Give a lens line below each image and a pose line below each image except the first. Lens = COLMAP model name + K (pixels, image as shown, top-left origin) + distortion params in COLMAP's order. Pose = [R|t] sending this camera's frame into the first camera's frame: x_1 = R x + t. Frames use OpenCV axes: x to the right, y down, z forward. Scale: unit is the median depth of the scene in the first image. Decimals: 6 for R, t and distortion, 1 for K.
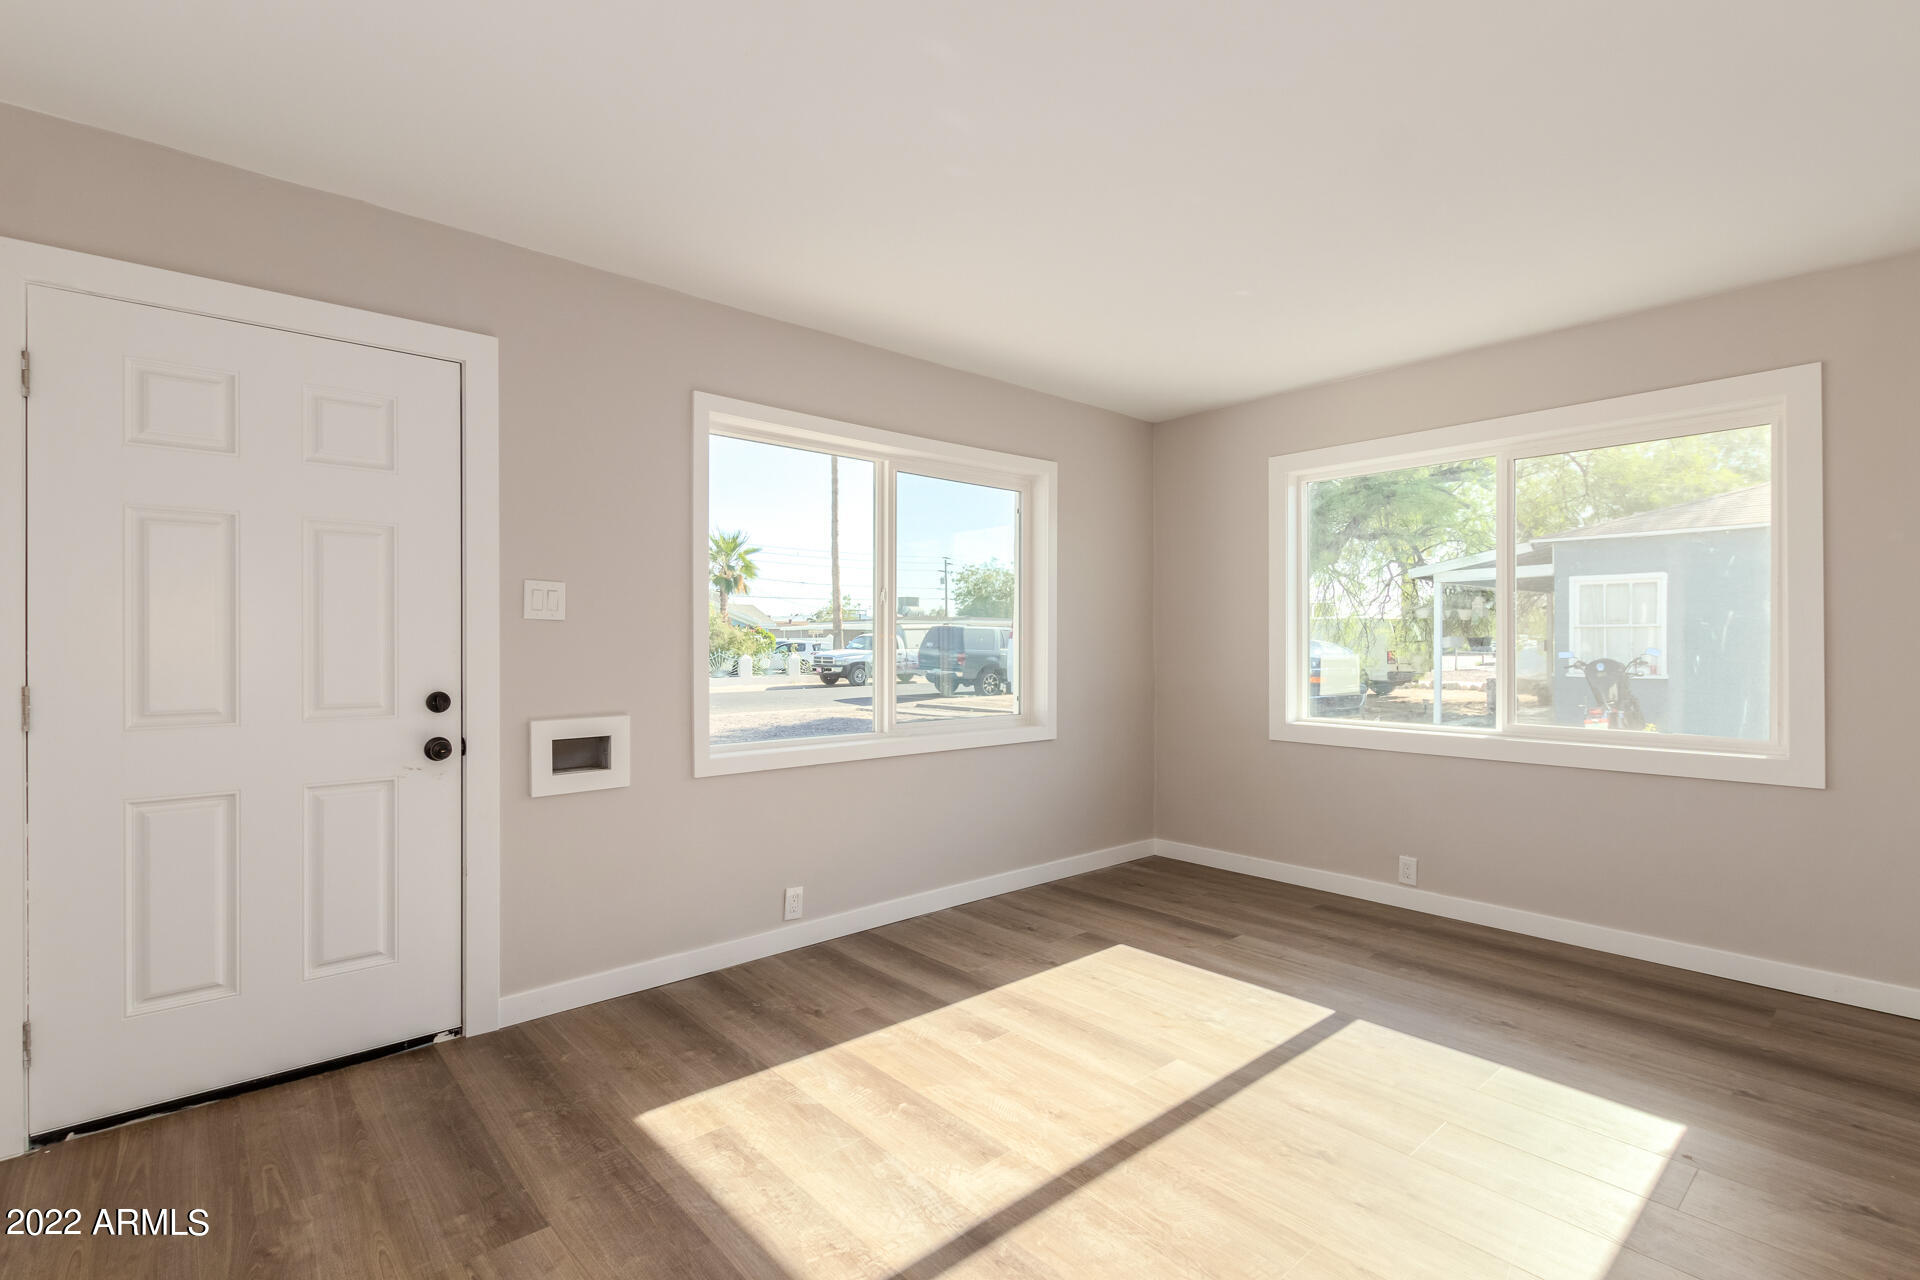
lens RADIAL K [[873.5, 0, 960.4], [0, 873.5, 638.5], [0, 0, 1]] dist [0.003311, -0.001166]
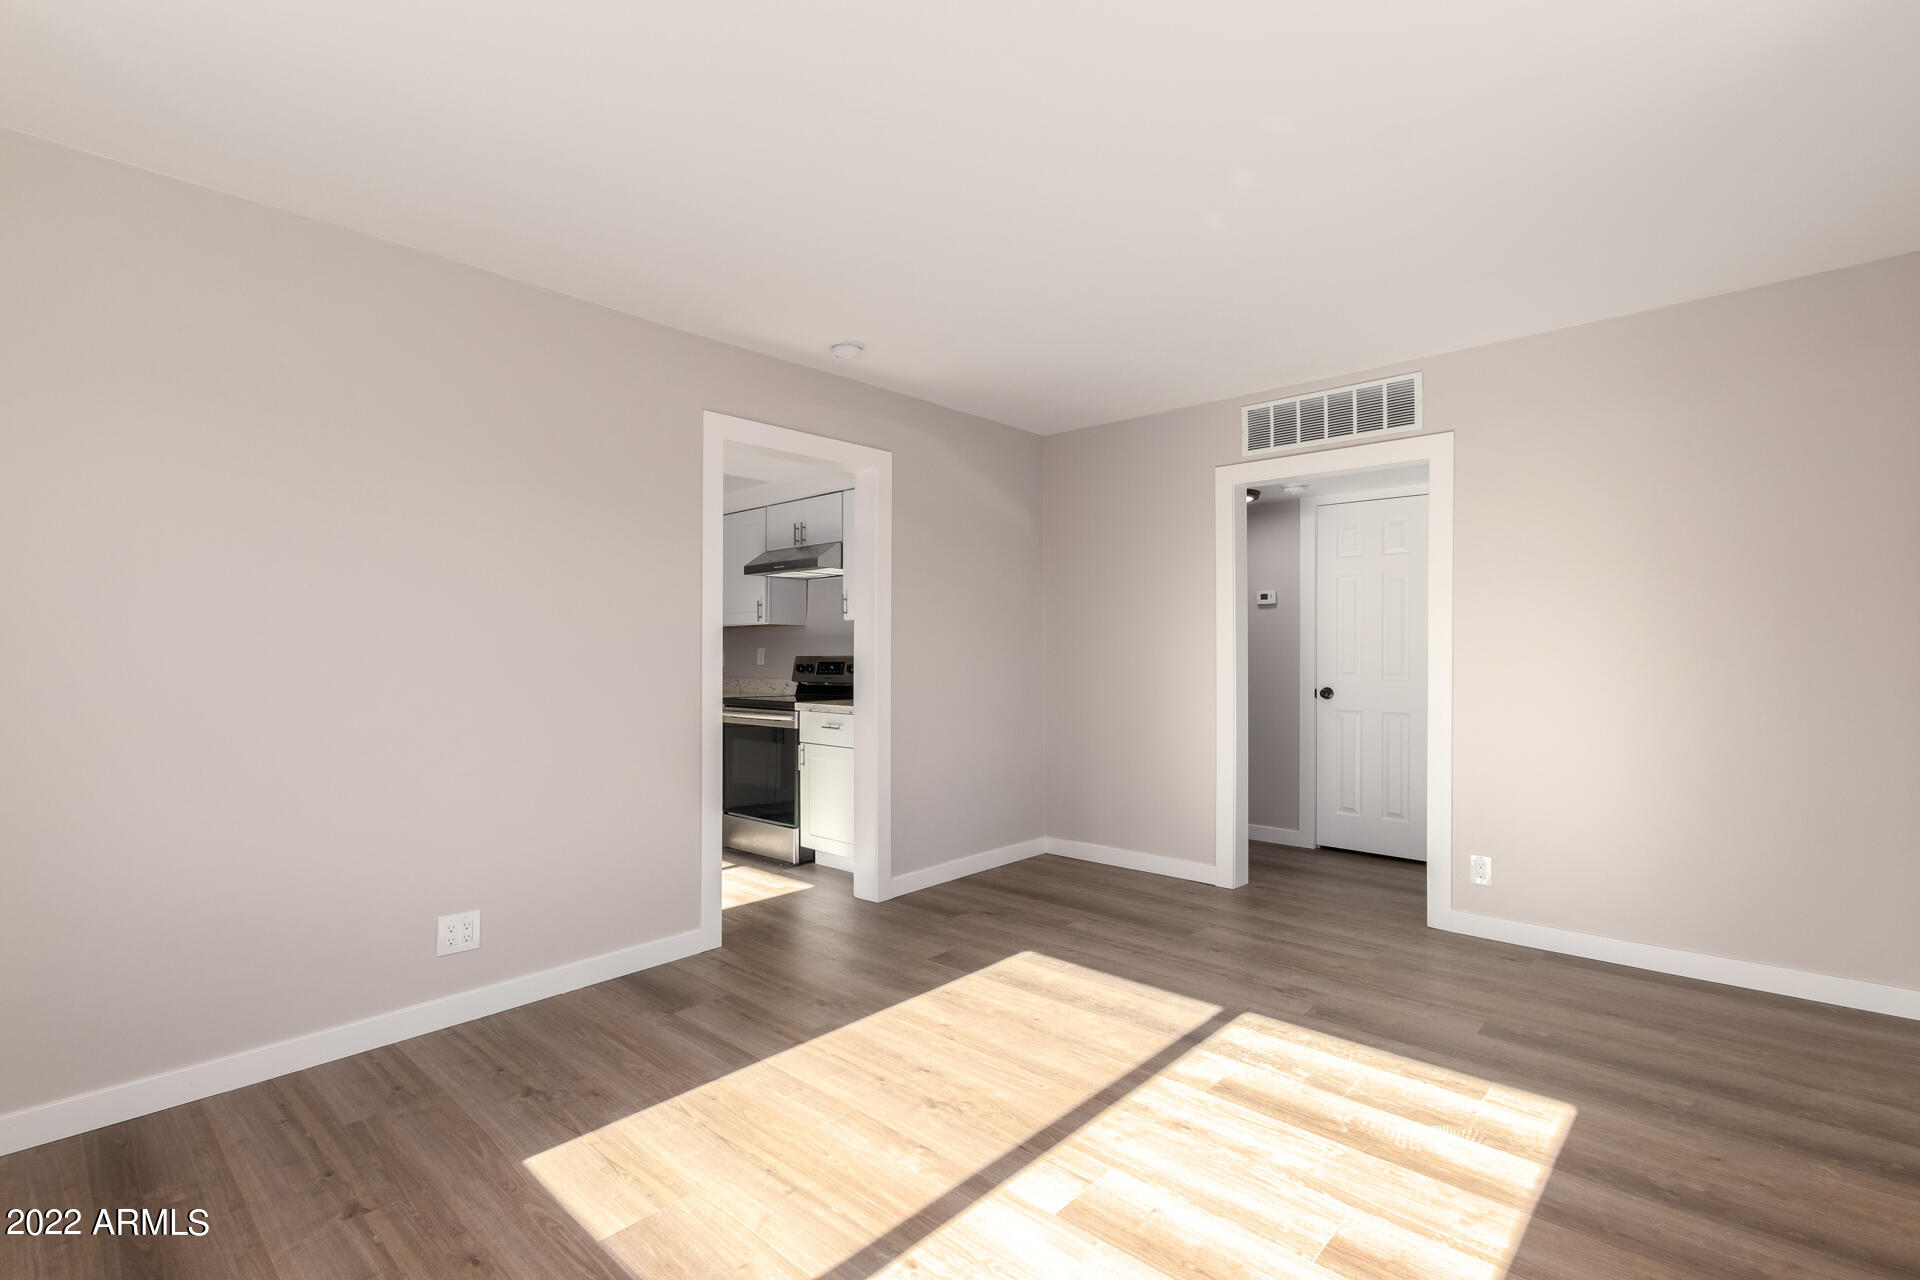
lens RADIAL K [[873.5, 0, 959.5], [0, 873.5, 648.9], [0, 0, 1]] dist [0.003311, -0.001166]
pose [[-0.993930, -0.002114, -0.109992, 0.466900], [-0.001624, 0.999988, -0.004546, 0.023980], [0.110000, -0.004340, -0.993922, 1.963025]]
